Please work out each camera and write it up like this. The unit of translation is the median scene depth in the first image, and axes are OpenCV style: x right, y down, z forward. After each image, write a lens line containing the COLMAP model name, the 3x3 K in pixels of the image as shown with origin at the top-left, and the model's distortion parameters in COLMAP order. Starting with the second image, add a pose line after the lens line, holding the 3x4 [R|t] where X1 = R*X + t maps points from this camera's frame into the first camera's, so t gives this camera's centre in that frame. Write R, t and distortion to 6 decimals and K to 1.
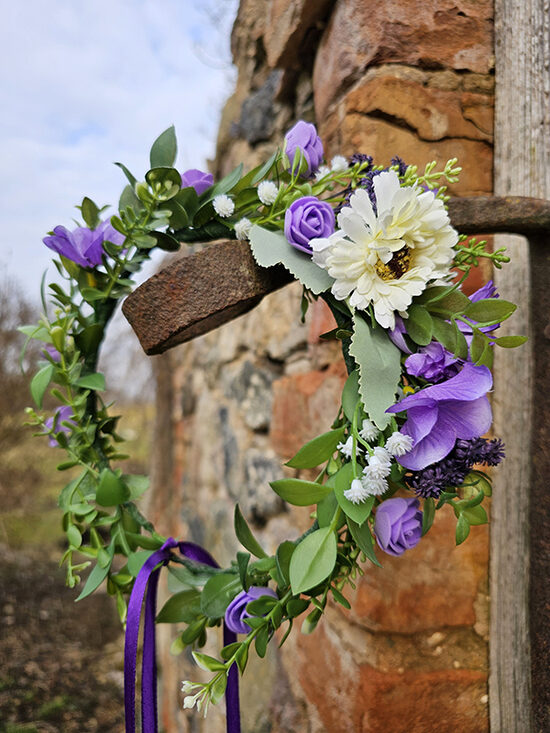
lens RADIAL K [[513.3, 0, 280.3], [0, 513.3, 365.8], [0, 0, 1]] dist [-0.004910, -0.002217]
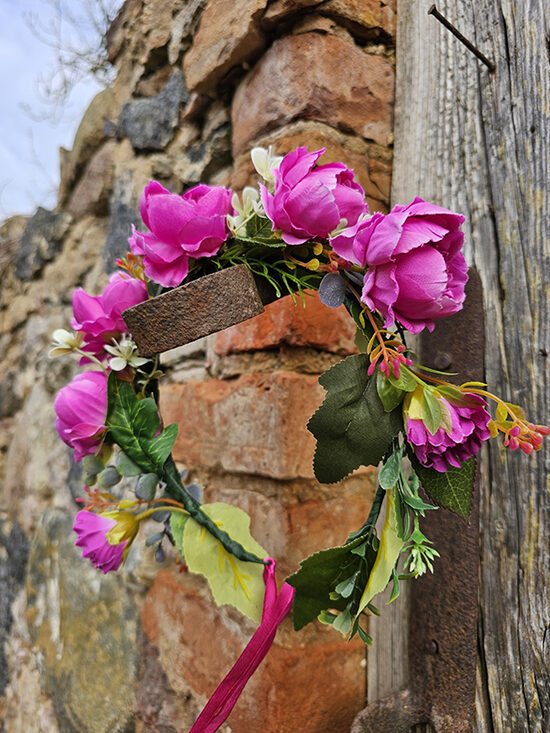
lens RADIAL K [[513.3, 0, 273.3], [0, 513.3, 363.5], [0, 0, 1]] dist [-0.004910, -0.002217]
pose [[0.938393, 0.073830, 0.337591, -0.231563], [-0.065809, 0.997213, -0.035158, 0.007905], [-0.339245, 0.010776, 0.940636, -0.058032]]
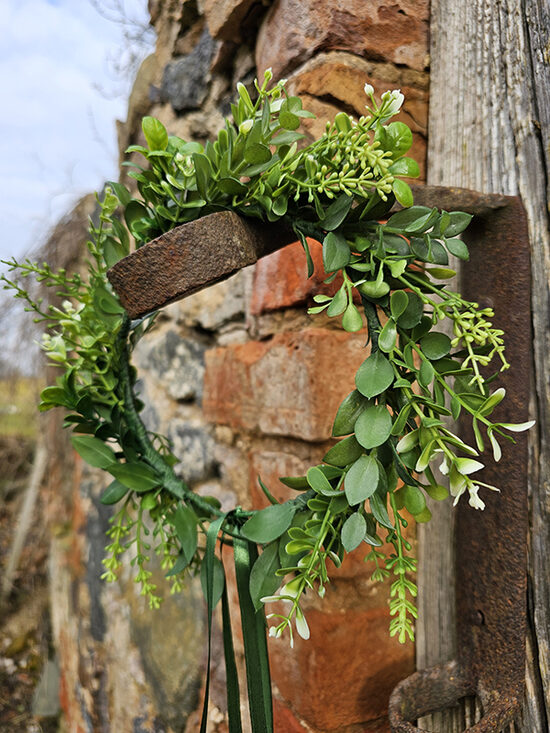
lens RADIAL K [[513.3, 0, 278.3], [0, 513.3, 357.4], [0, 0, 1]] dist [-0.004910, -0.002217]
pose [[0.980715, 0.008744, 0.195248, -0.109566], [-0.015501, 0.999332, 0.033103, 0.010441], [-0.194828, -0.035491, 0.980195, -0.036208]]
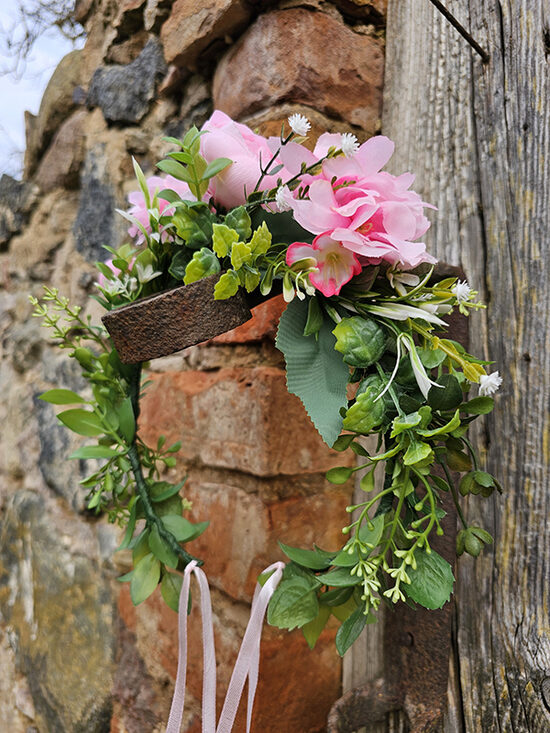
lens RADIAL K [[513.3, 0, 273.6], [0, 513.3, 371.1], [0, 0, 1]] dist [-0.004910, -0.002217]
pose [[0.917819, 0.062182, 0.392099, -0.246599], [-0.078573, 0.996572, 0.025878, -0.035927], [-0.389145, -0.054560, 0.919559, -0.033284]]
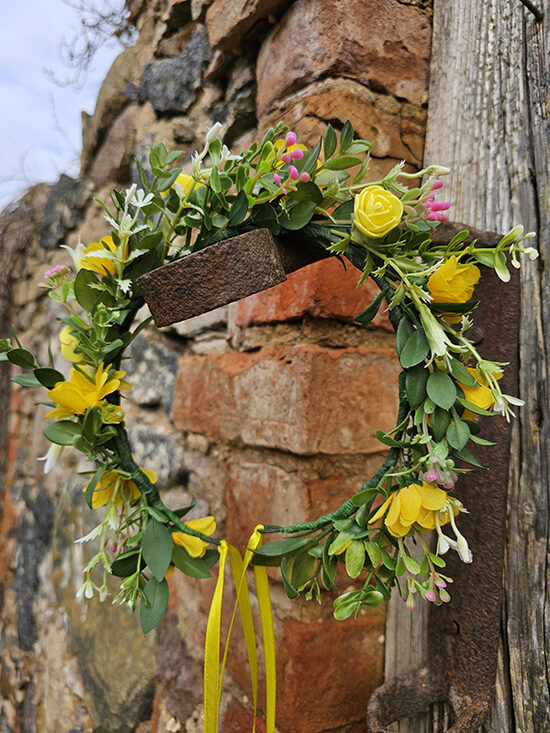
lens RADIAL K [[513.3, 0, 276.8], [0, 513.3, 365.1], [0, 0, 1]] dist [-0.004910, -0.002217]
pose [[0.949457, 0.070185, 0.305951, -0.218737], [-0.081383, 0.996394, 0.023983, 0.007081], [-0.303164, -0.047670, 0.951745, -0.026758]]
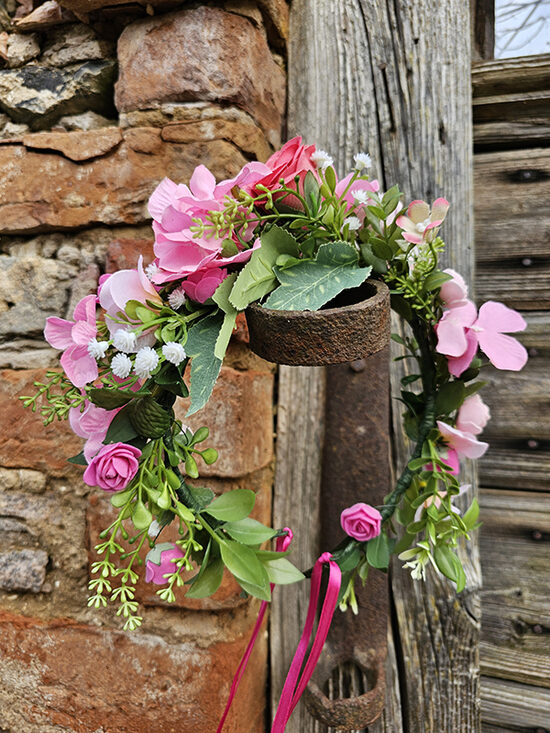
lens RADIAL K [[513.3, 0, 267.6], [0, 513.3, 365.7], [0, 0, 1]] dist [-0.004910, -0.002217]
pose [[0.483242, 0.078561, 0.871955, -0.724717], [-0.094018, 0.994863, -0.037530, 0.013115], [-0.870424, -0.063844, 0.488146, 0.361726]]
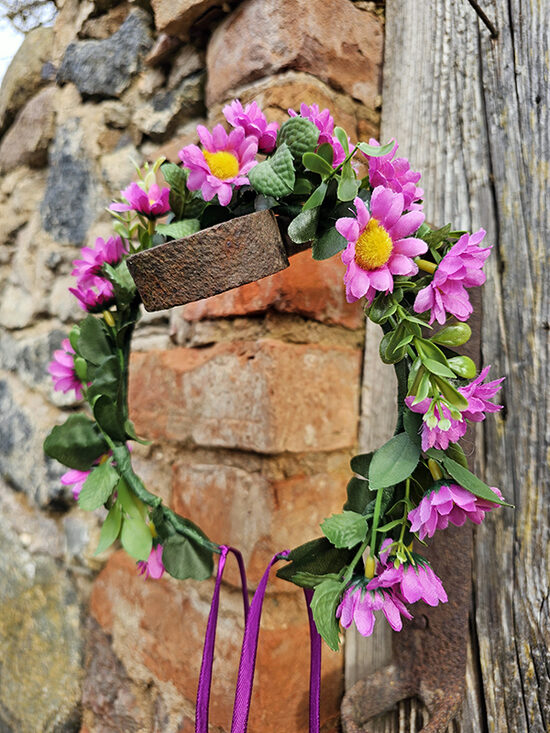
lens RADIAL K [[513.3, 0, 270.0], [0, 513.3, 358.6], [0, 0, 1]] dist [-0.004910, -0.002217]
pose [[0.878364, 0.085489, 0.470286, -0.317735], [-0.089887, 0.995865, -0.013146, 0.036339], [-0.469465, -0.030725, 0.882416, 0.056107]]
